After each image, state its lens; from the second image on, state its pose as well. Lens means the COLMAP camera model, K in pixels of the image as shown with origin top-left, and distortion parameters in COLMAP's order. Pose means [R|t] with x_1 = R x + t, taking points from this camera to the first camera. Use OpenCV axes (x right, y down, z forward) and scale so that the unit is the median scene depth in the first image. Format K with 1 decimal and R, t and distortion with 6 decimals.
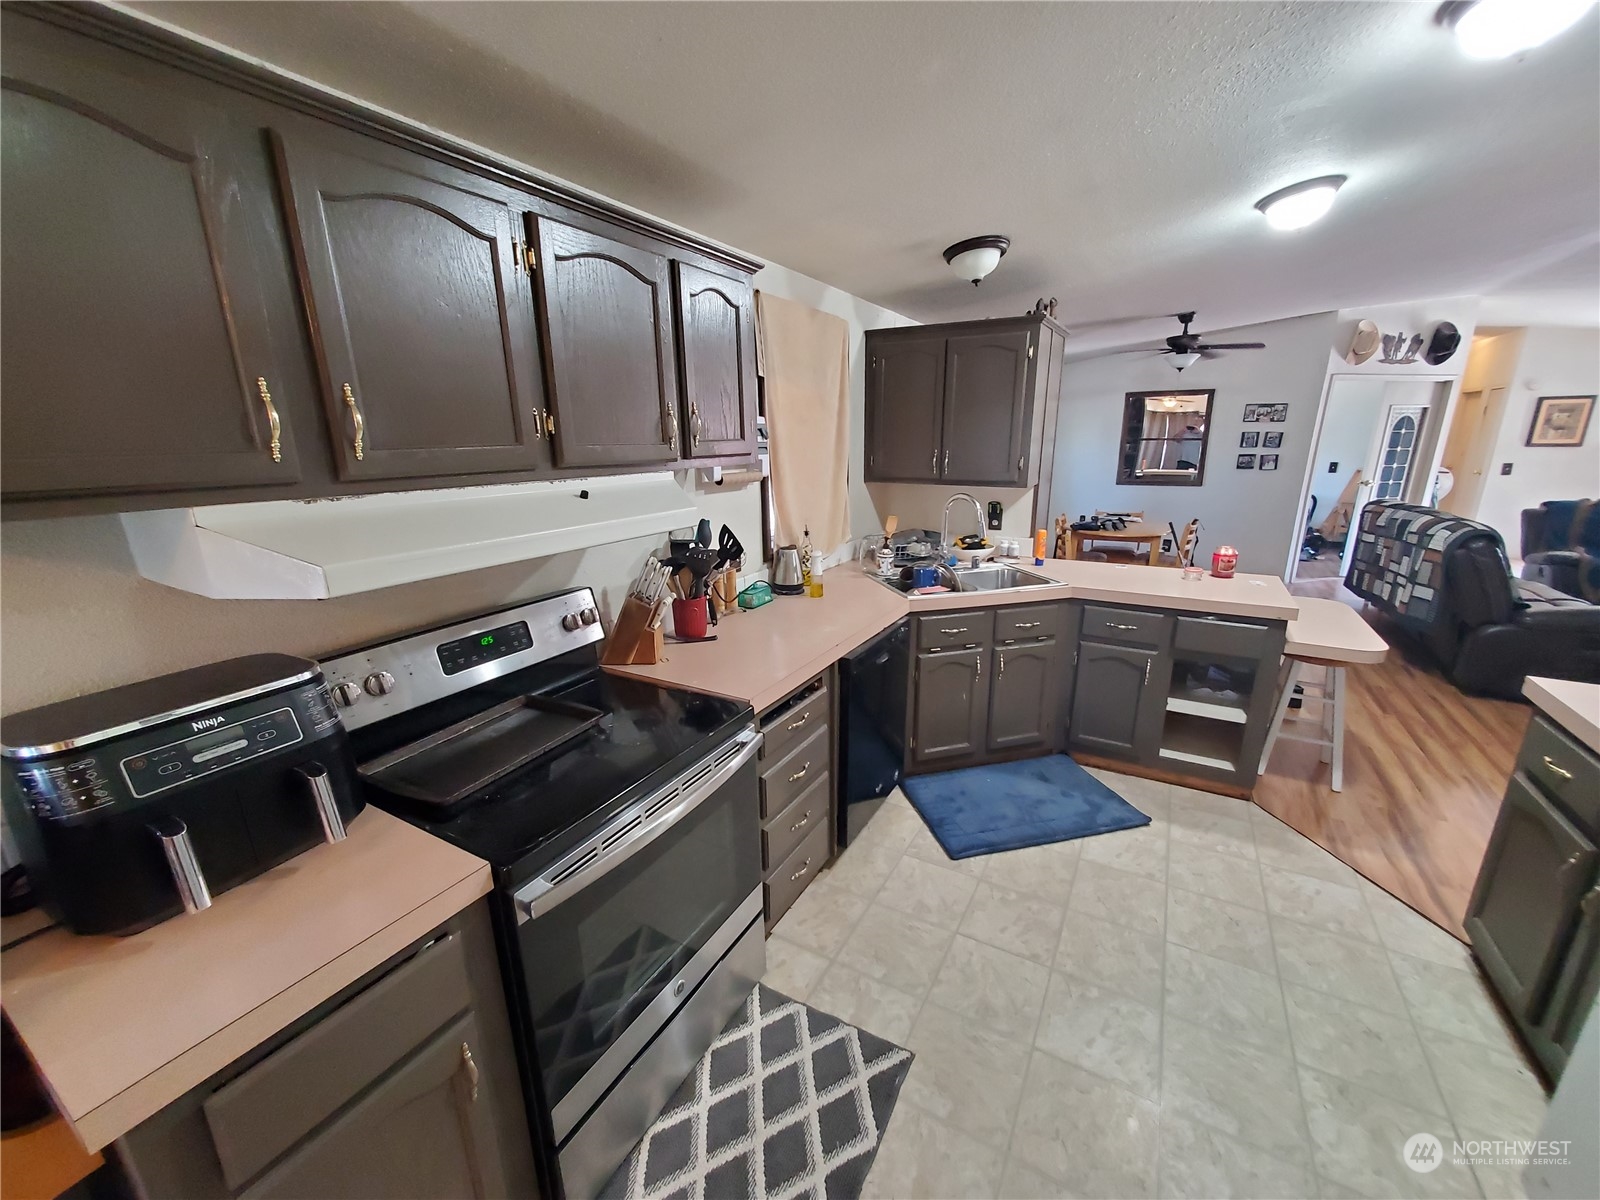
lens RADIAL K [[634.7, 0, 807.9], [0, 634.7, 615.1], [0, 0, 1]] dist [0.003880, -0.000118]
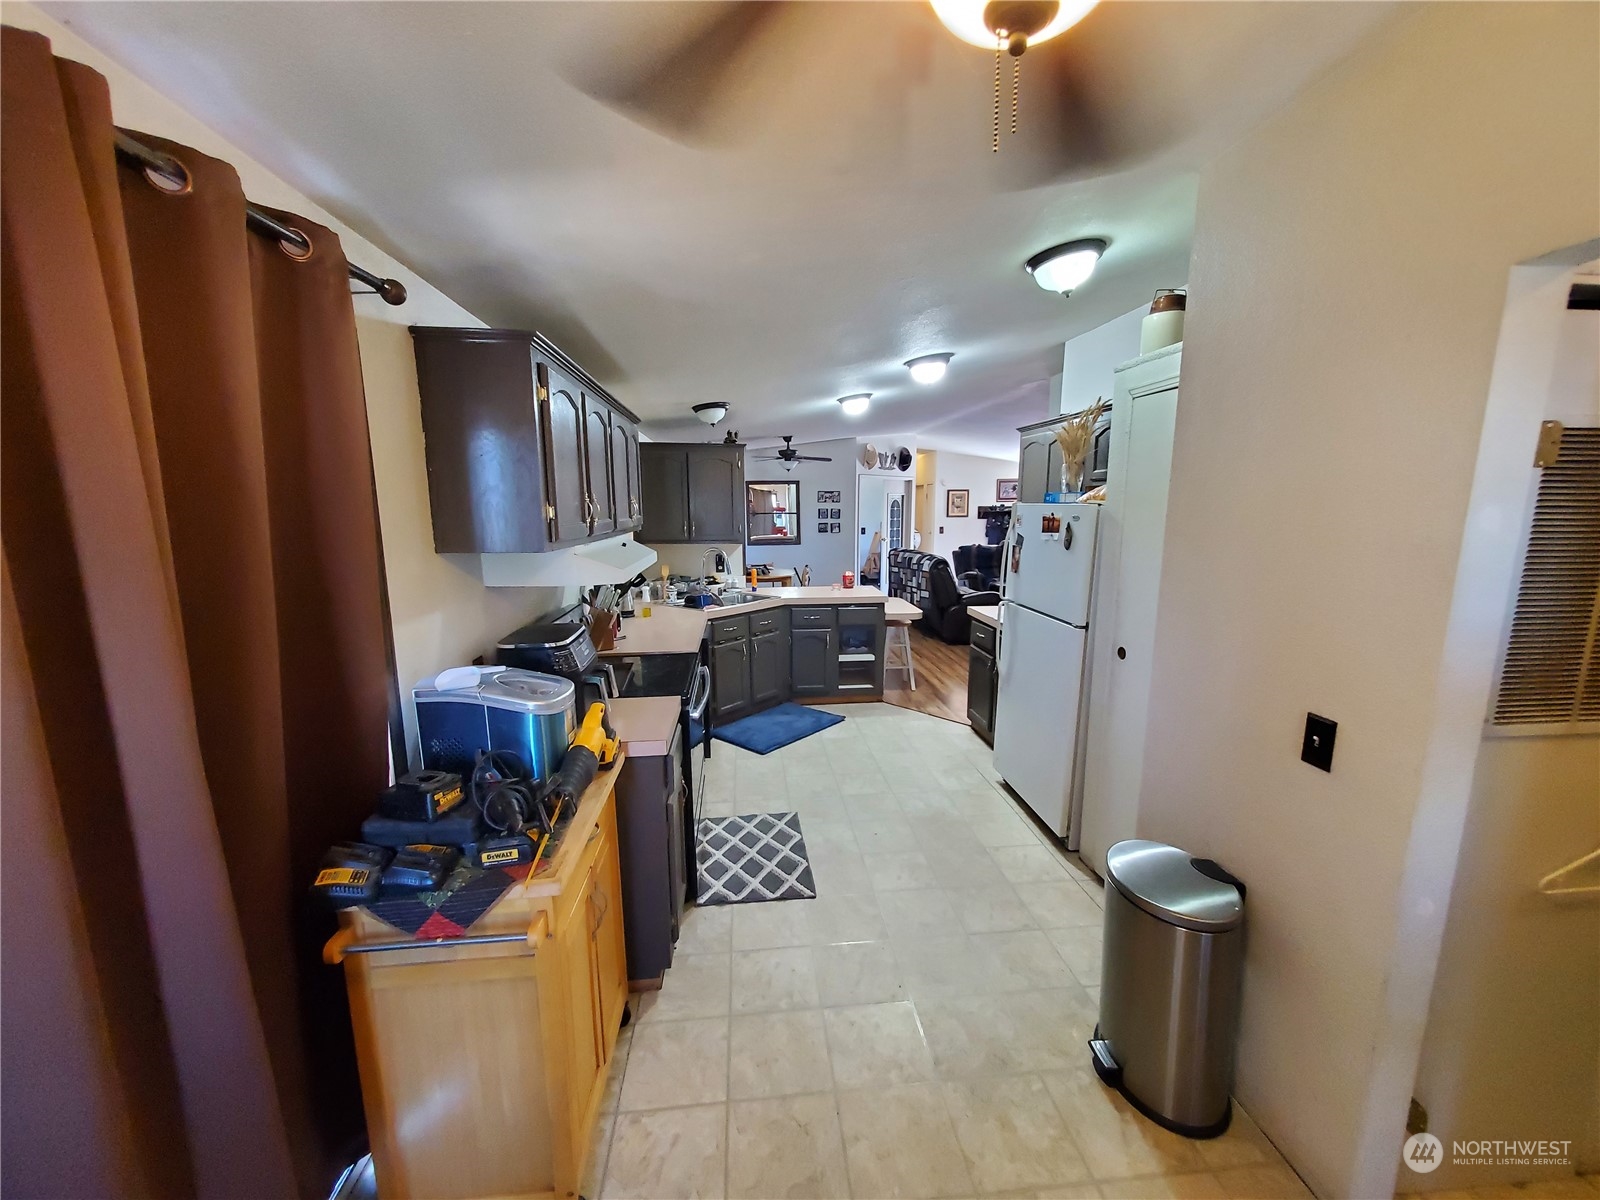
lens RADIAL K [[634.7, 0, 807.9], [0, 634.7, 615.1], [0, 0, 1]] dist [0.003880, -0.000118]
pose [[0.814808, -0.092993, 0.572223, -0.418117], [0.154295, 0.986236, -0.059431, 0.090252], [-0.558820, 0.136717, 0.817942, -0.352677]]
